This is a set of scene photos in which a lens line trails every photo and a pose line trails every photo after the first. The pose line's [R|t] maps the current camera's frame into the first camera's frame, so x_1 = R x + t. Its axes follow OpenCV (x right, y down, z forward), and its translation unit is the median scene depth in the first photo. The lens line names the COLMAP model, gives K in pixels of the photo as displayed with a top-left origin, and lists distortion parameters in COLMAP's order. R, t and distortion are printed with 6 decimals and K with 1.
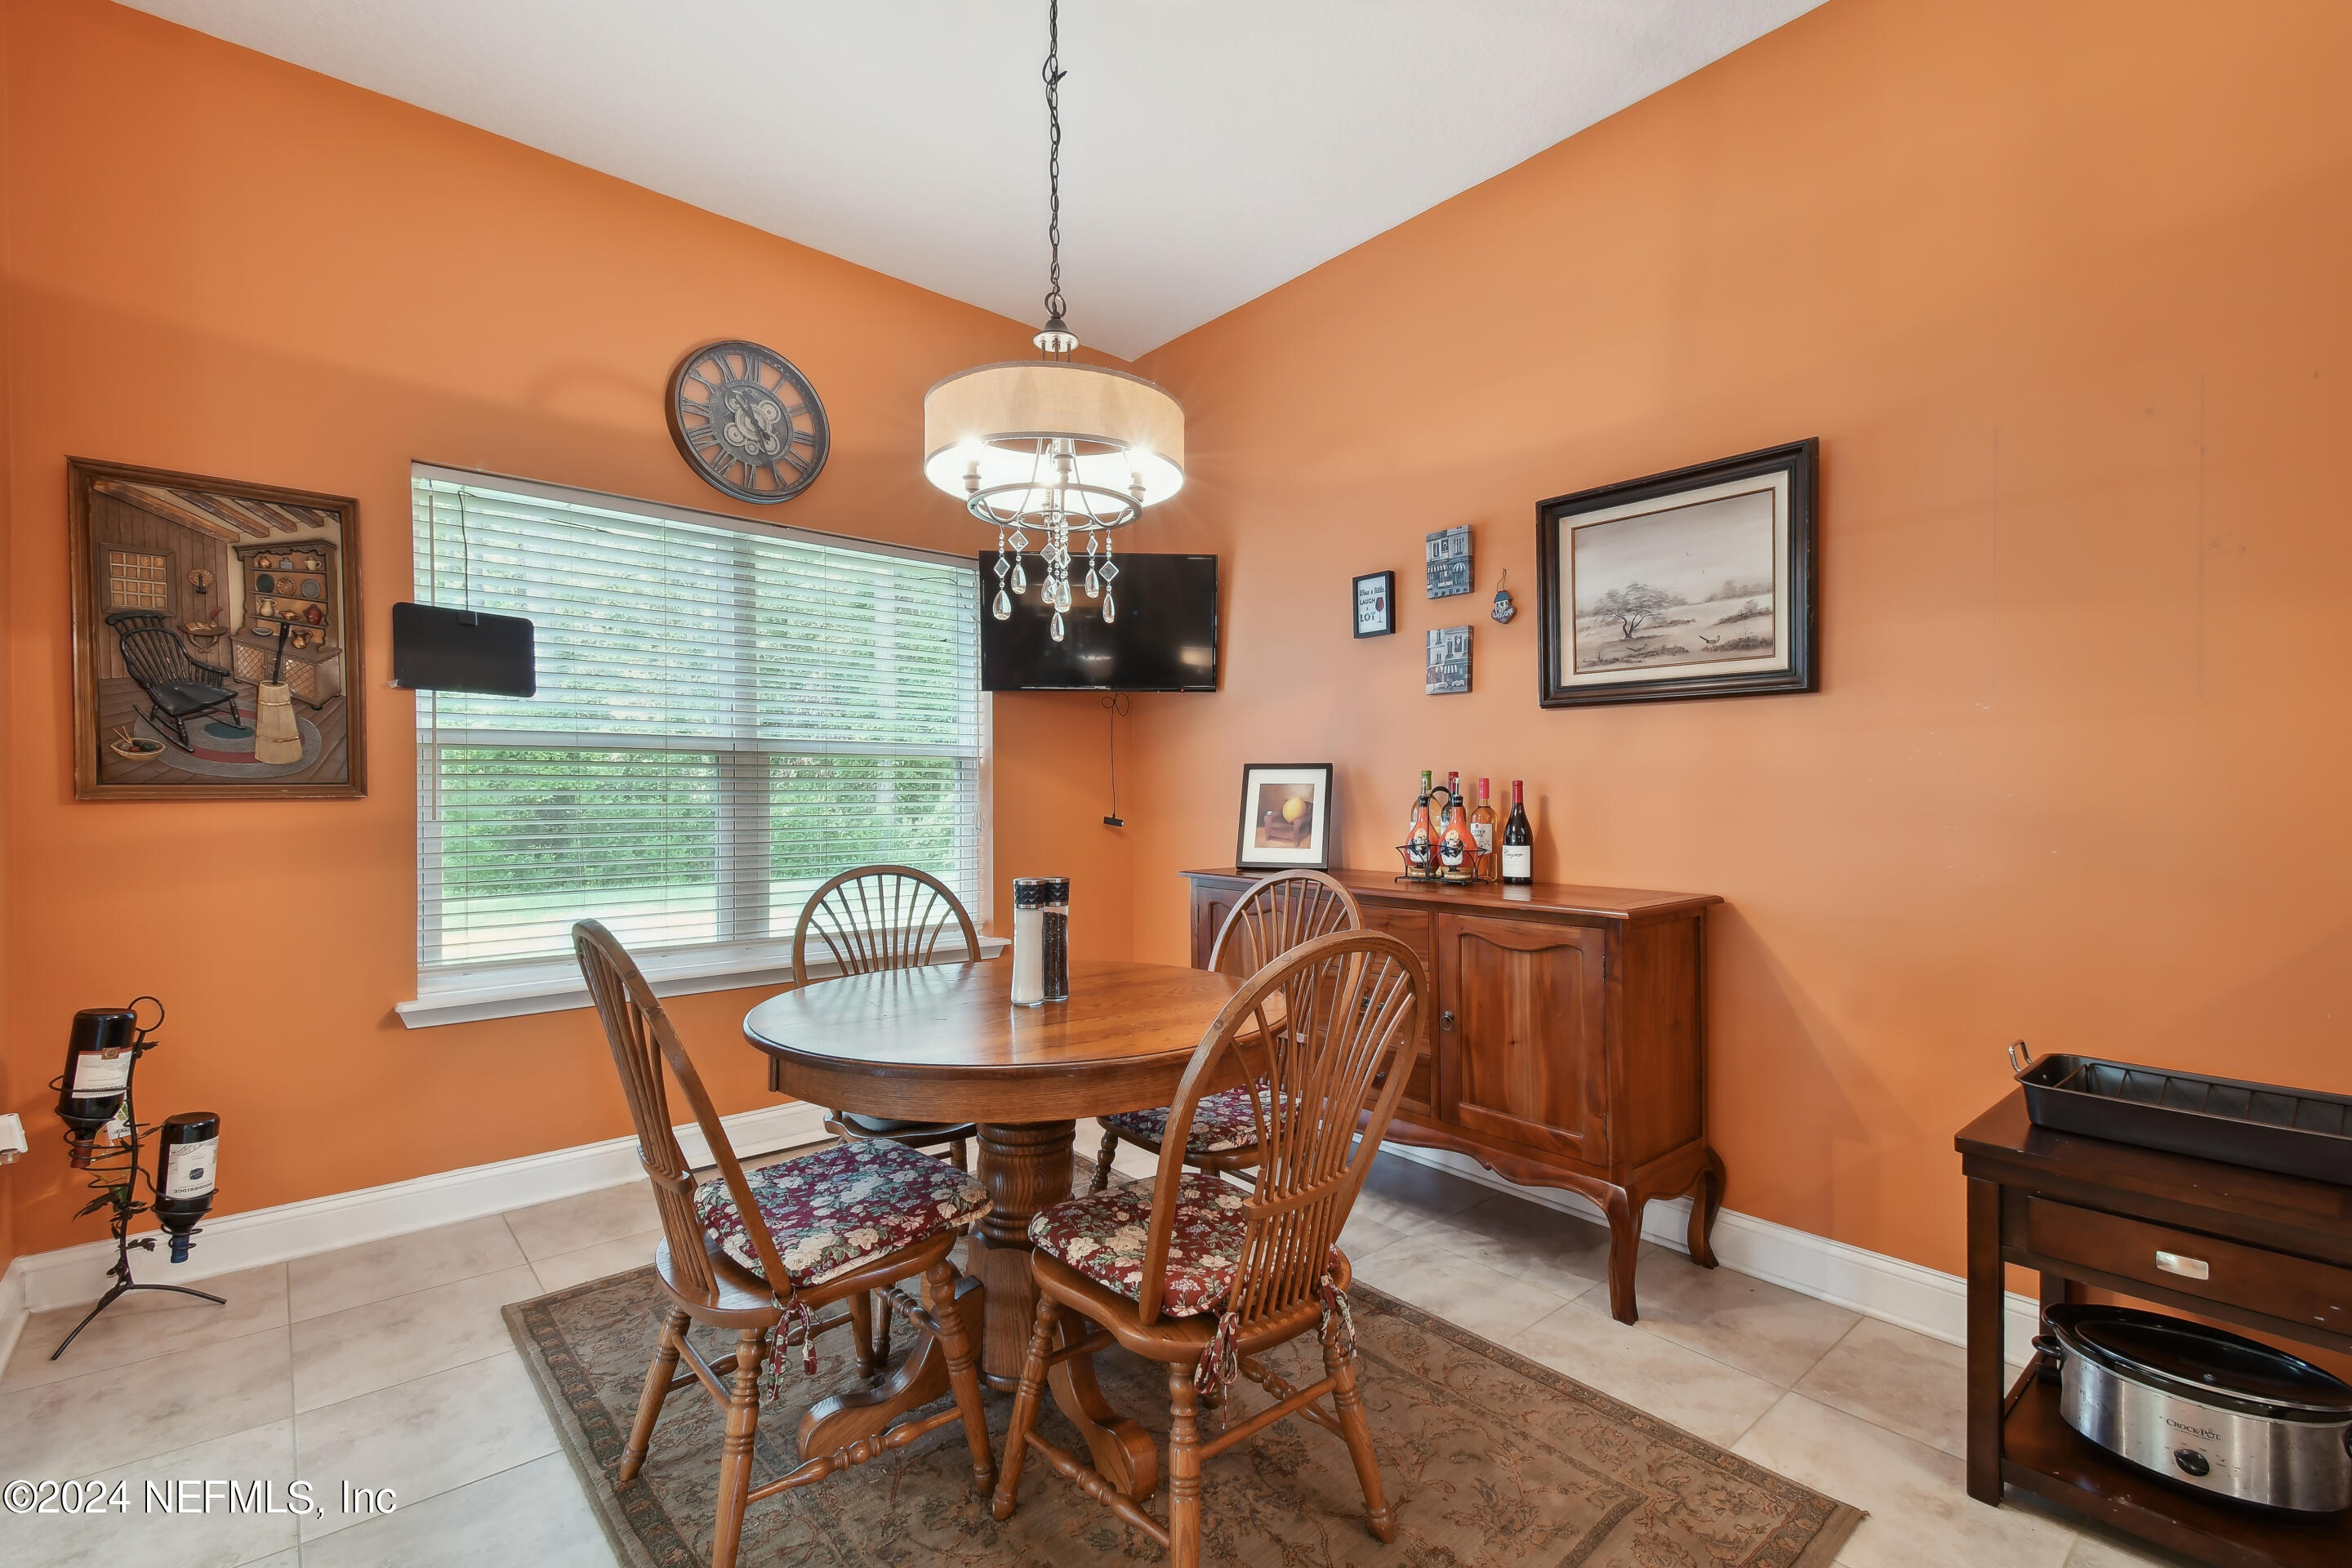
lens RADIAL K [[1050.3, 0, 1175.0], [0, 1050.3, 781.3], [0, 0, 1]] dist [0.017633, -0.023104]
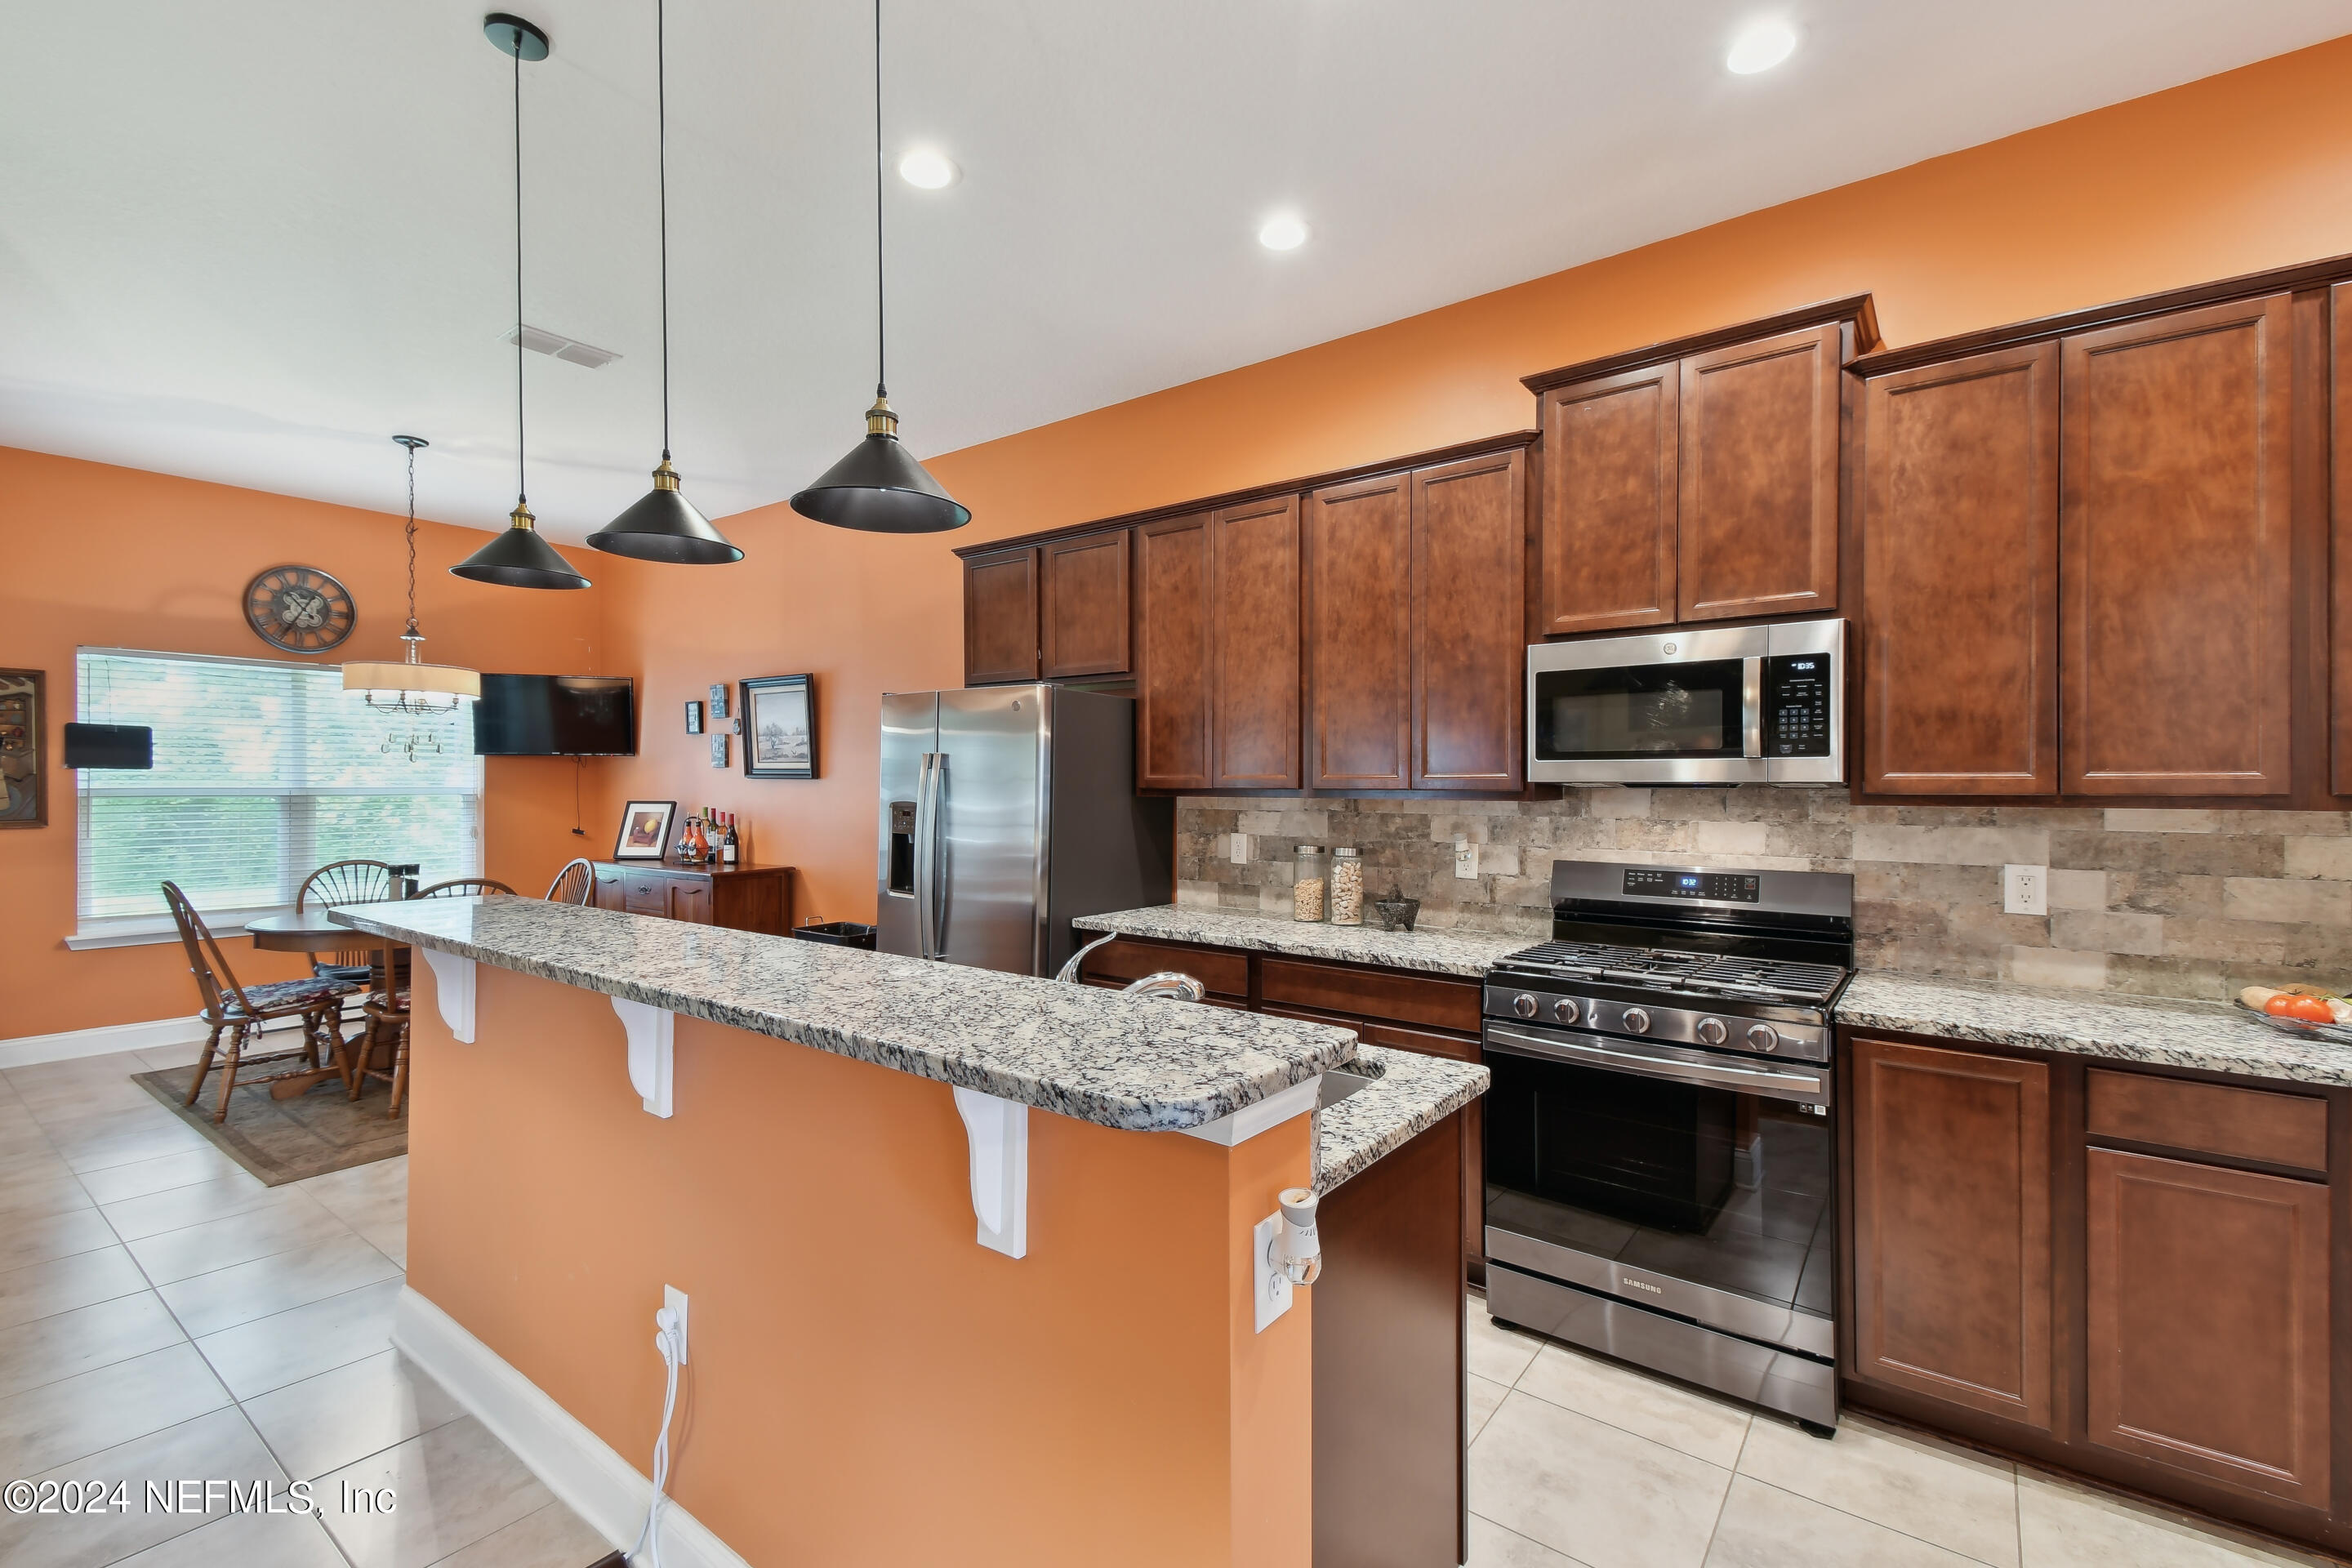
lens RADIAL K [[1008.4, 0, 1178.4], [0, 1008.4, 768.8], [0, 0, 1]] dist [0.023492, -0.019415]
pose [[0.971538, 0.006312, 0.236798, 0.733249], [-0.004529, 0.999957, -0.008073, -0.079048], [-0.236839, 0.006771, 0.971525, -1.170677]]
